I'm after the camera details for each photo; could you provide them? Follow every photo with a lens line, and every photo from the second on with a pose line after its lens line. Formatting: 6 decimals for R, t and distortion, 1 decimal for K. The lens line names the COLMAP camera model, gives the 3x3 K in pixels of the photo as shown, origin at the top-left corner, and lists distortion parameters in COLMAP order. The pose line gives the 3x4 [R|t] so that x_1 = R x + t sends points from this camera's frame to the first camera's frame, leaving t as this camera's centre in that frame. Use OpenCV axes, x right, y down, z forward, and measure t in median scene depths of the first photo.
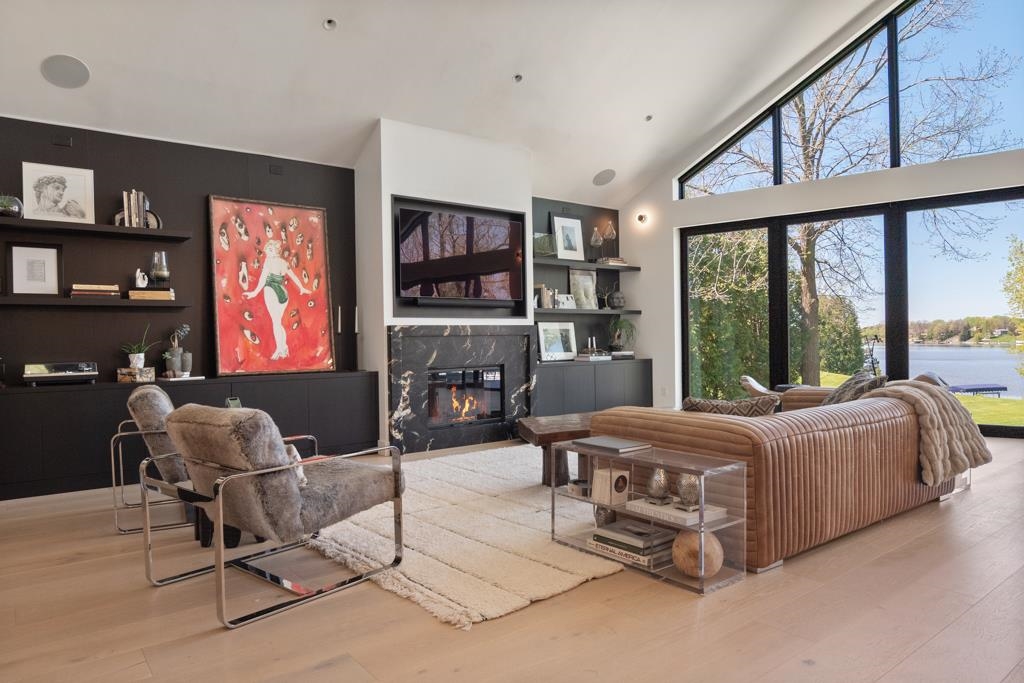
lens RADIAL K [[658.2, 0, 512.0], [0, 658.2, 341.5], [0, 0, 1]] dist [-0.008778, -0.003604]
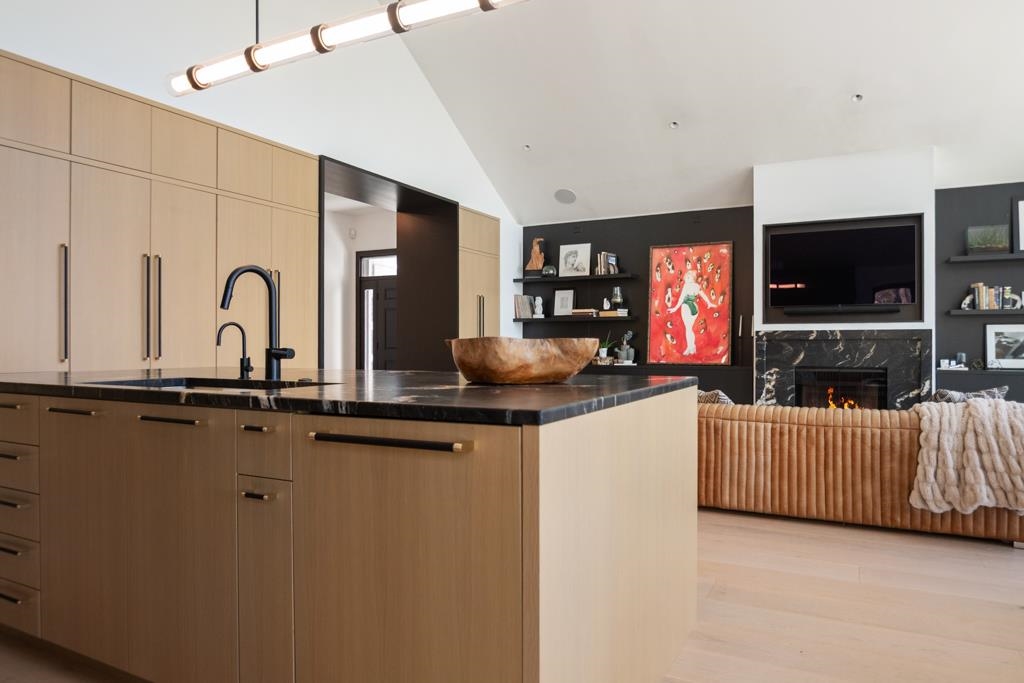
lens RADIAL K [[658.2, 0, 512.0], [0, 658.2, 341.5], [0, 0, 1]] dist [-0.008778, -0.003604]
pose [[0.429282, 0.013773, -0.903065, 0.755289], [-0.009154, 0.999899, 0.010898, -0.013659], [0.903124, 0.003589, 0.429365, 0.045291]]
